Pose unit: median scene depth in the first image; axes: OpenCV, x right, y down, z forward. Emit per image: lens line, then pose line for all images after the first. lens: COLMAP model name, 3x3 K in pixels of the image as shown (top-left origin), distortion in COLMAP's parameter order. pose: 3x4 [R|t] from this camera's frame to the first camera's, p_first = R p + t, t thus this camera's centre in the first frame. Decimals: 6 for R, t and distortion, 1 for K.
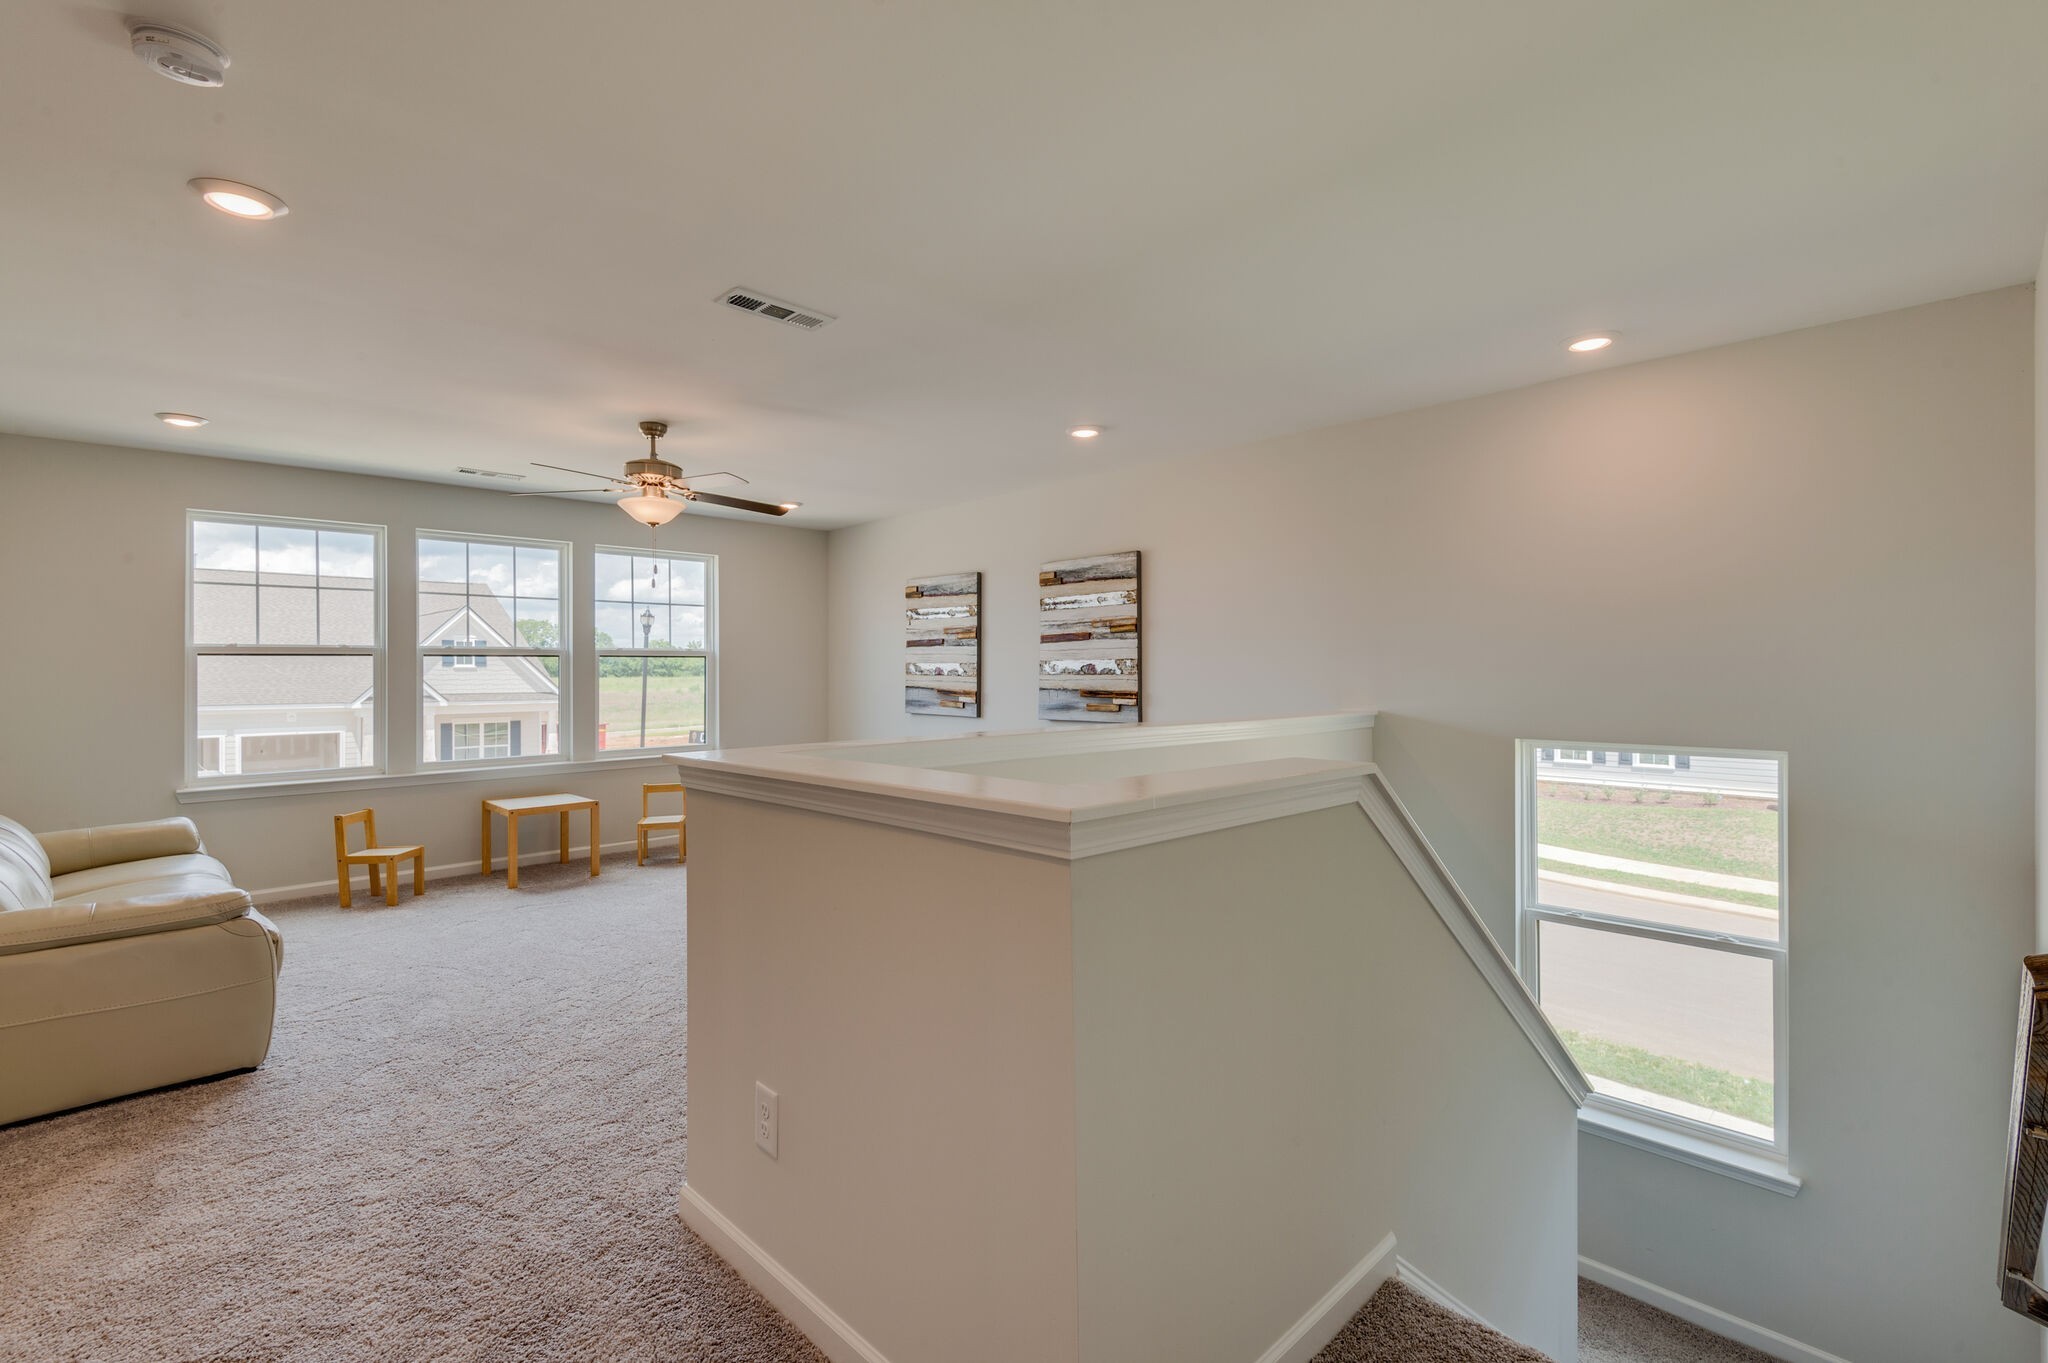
lens RADIAL K [[916.2, 0, 1027.2], [0, 916.2, 677.4], [0, 0, 1]] dist [0.027585, -0.020814]
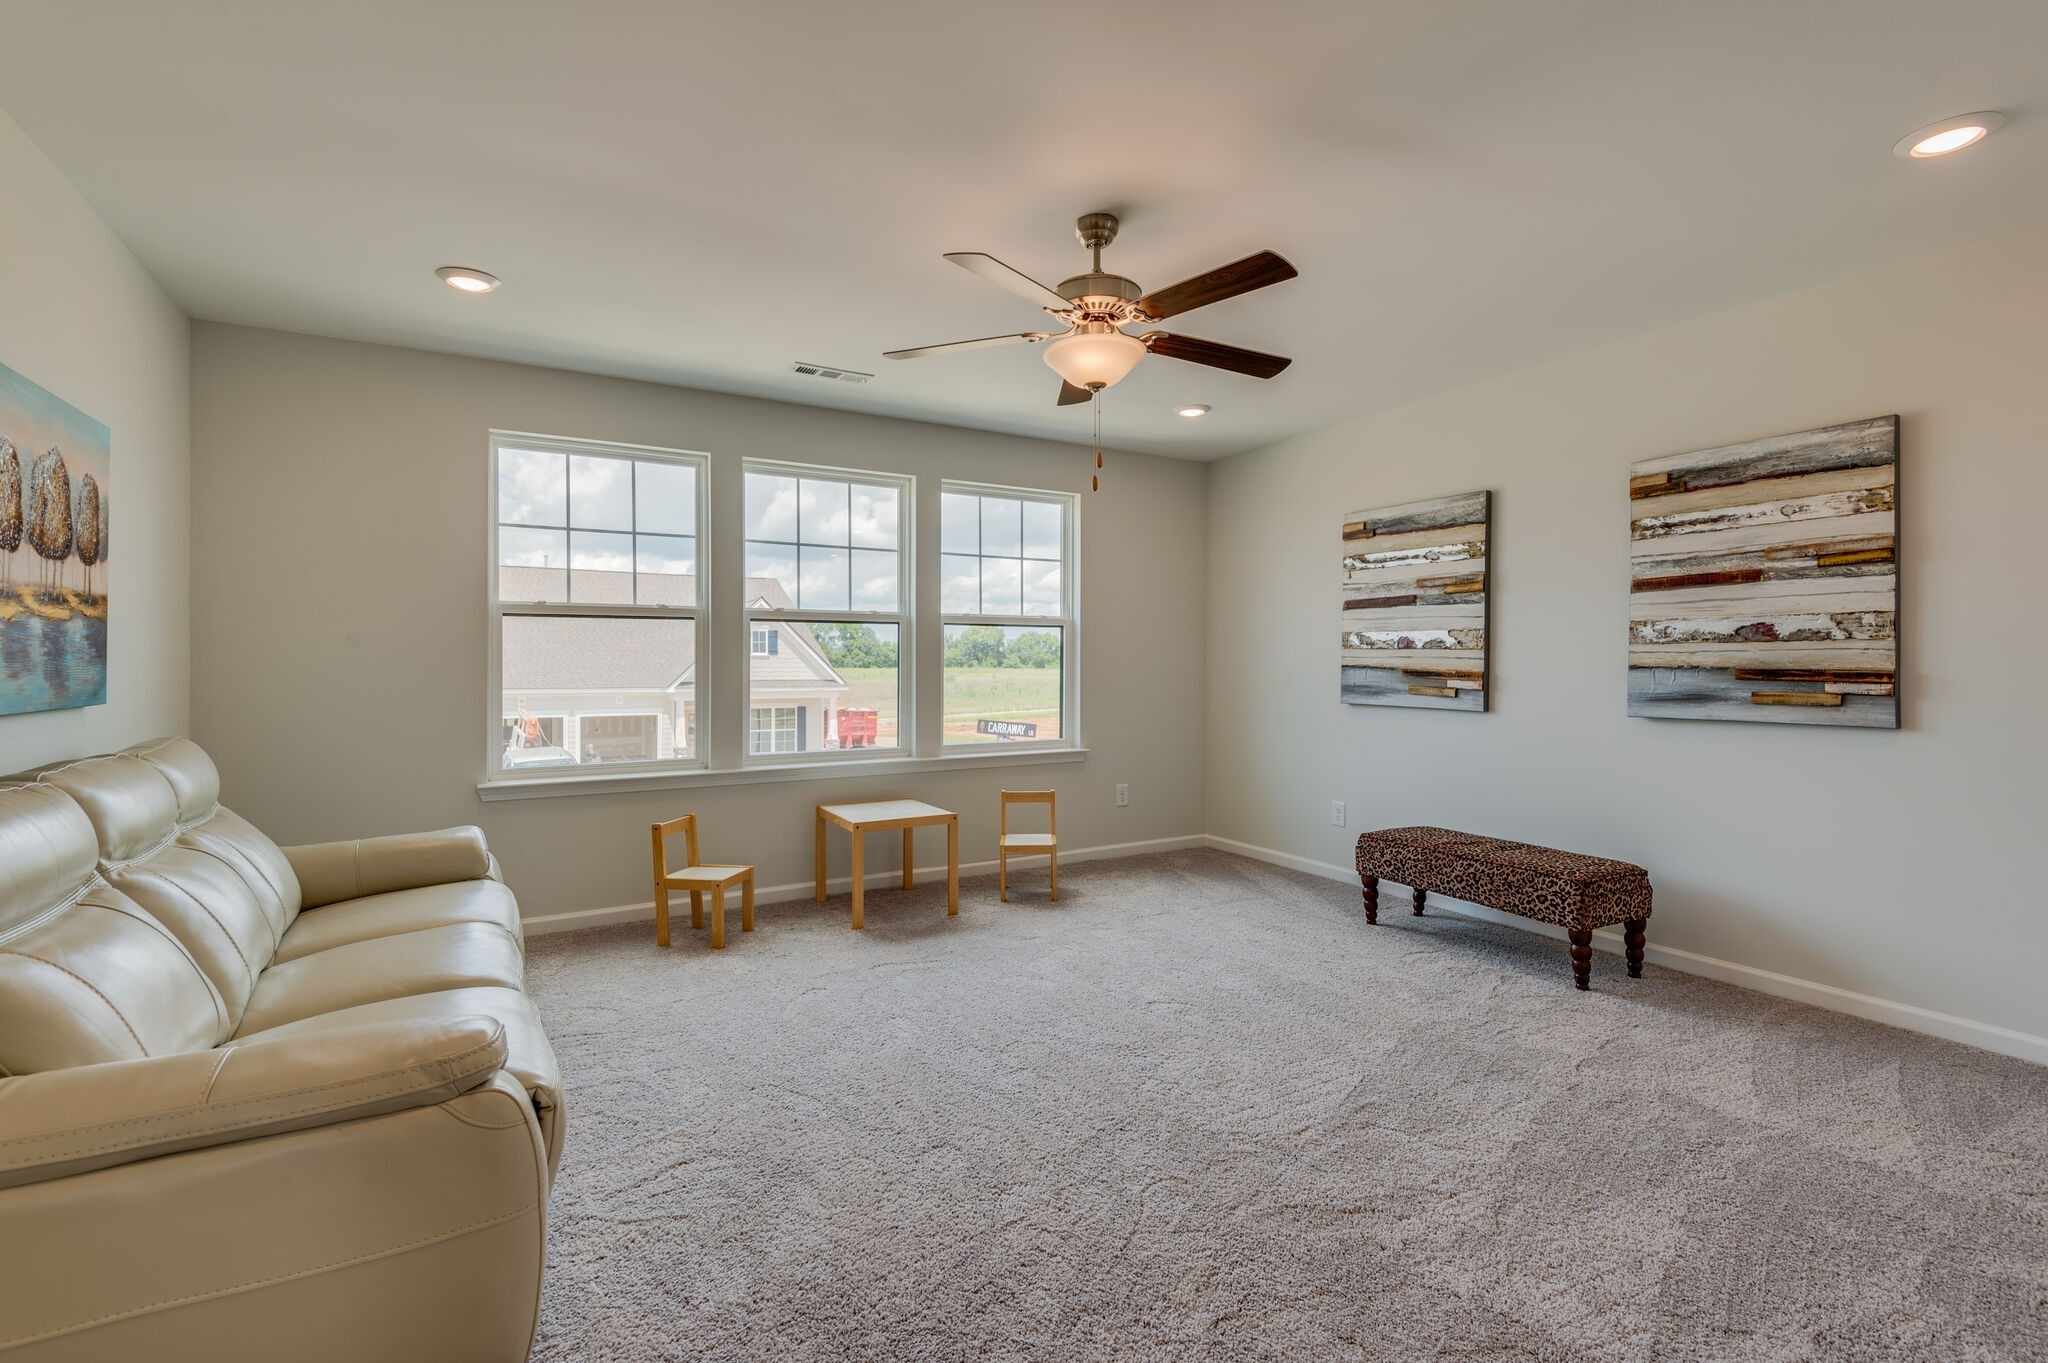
lens RADIAL K [[928.0, 0, 1024.0], [0, 928.0, 681.5], [0, 0, 1]] dist [0.029634, -0.000376]
pose [[0.965037, 0.009683, -0.261935, -0.220182], [-0.006333, 0.999887, 0.013633, 0.016737], [0.262037, -0.011498, 0.964989, 0.295089]]
